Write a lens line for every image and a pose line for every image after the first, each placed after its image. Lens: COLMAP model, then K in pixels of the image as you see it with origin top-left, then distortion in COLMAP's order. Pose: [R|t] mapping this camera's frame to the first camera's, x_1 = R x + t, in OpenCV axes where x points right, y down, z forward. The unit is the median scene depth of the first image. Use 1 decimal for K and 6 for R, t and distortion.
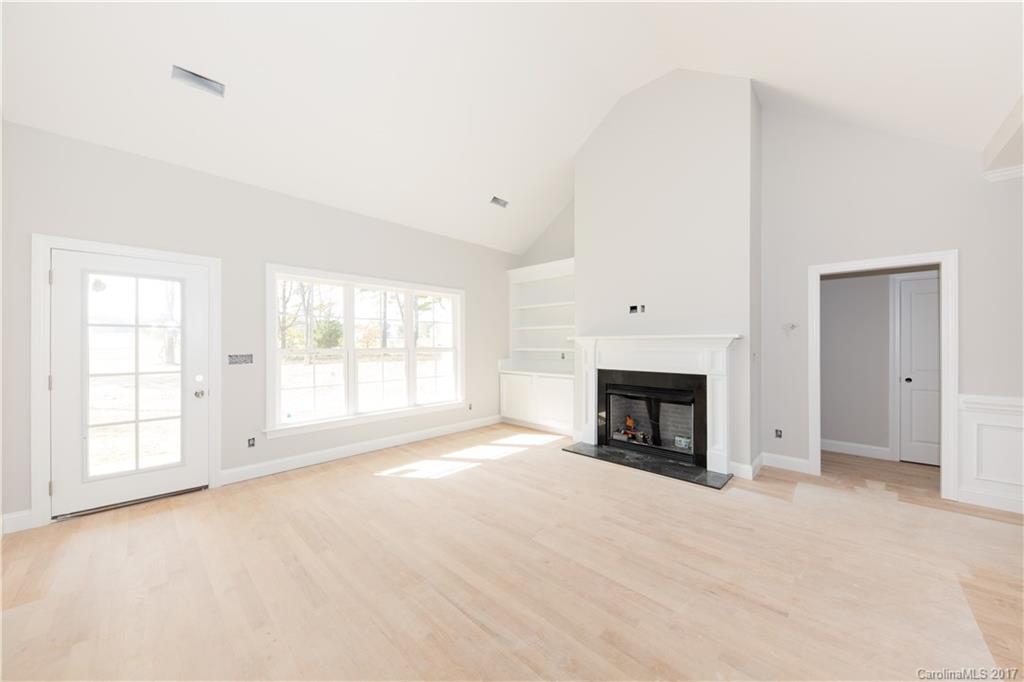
lens RADIAL K [[358.0, 0, 516.1], [0, 358.0, 344.4], [0, 0, 1]] dist [0.001207, 0.000044]
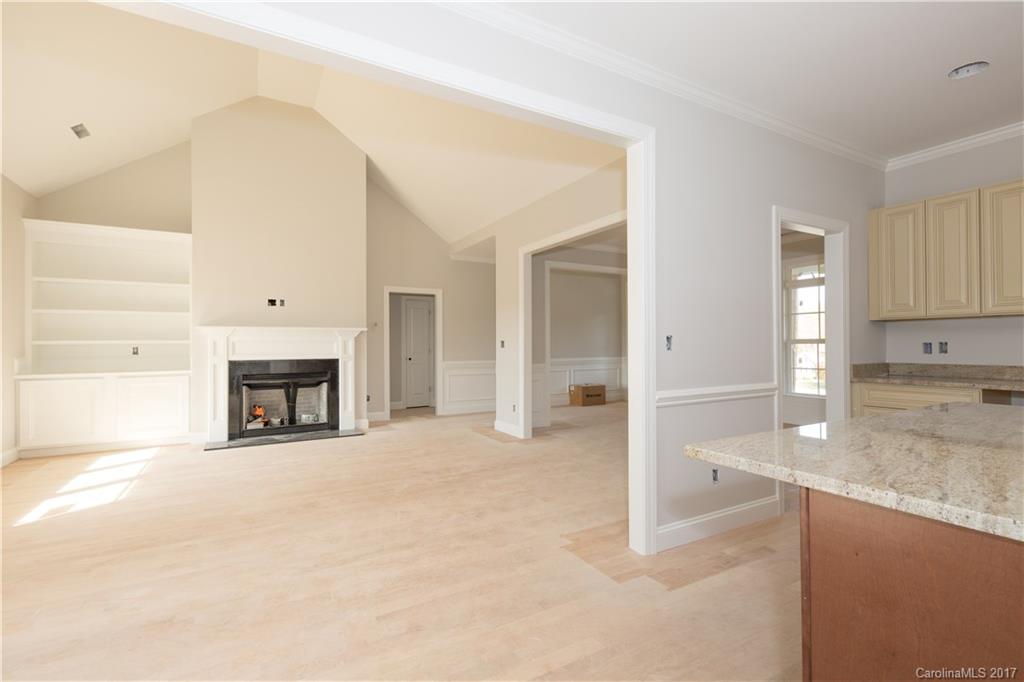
lens RADIAL K [[471.8, 0, 504.5], [0, 471.8, 341.2], [0, 0, 1]] dist [0.012267, -0.004026]
pose [[0.314481, 0.005568, 0.949247, -0.809551], [0.007100, 0.999941, -0.008218, 0.034300], [-0.949237, 0.009324, 0.314423, -0.107947]]
